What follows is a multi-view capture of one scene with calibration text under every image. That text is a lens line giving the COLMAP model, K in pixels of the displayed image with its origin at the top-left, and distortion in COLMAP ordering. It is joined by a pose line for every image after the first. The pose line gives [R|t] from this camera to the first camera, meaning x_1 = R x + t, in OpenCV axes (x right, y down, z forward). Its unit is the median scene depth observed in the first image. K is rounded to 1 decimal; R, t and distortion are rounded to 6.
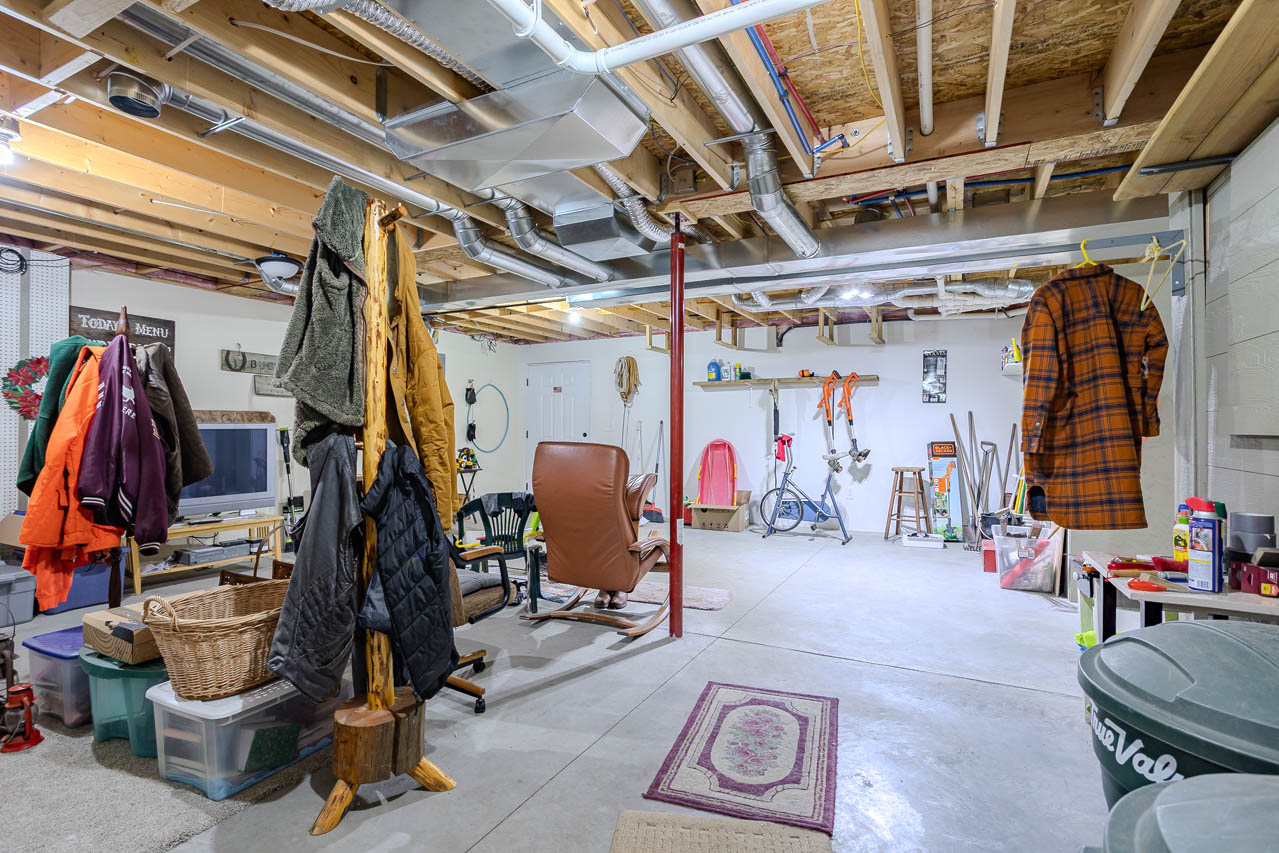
lens RADIAL K [[616.8, 0, 639.3], [0, 616.8, 424.2], [0, 0, 1]] dist [-0.046326, 0.028009]
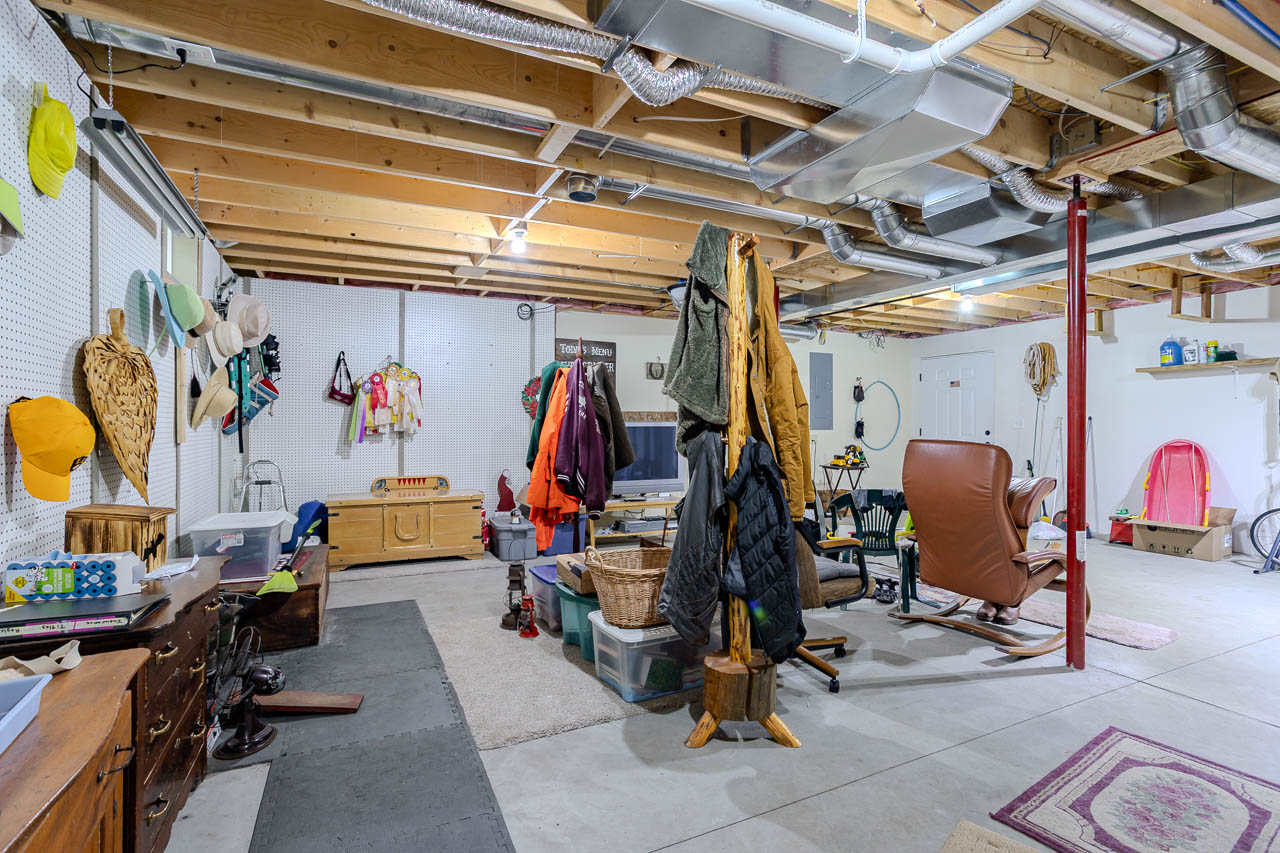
lens RADIAL K [[617.3, 0, 646.7], [0, 617.3, 424.5], [0, 0, 1]] dist [-0.046326, 0.028009]
pose [[0.812665, -0.001372, -0.582729, 0.092240], [0.004249, 0.999985, 0.003570, -0.001442], [0.582715, -0.005377, 0.812659, -0.055936]]
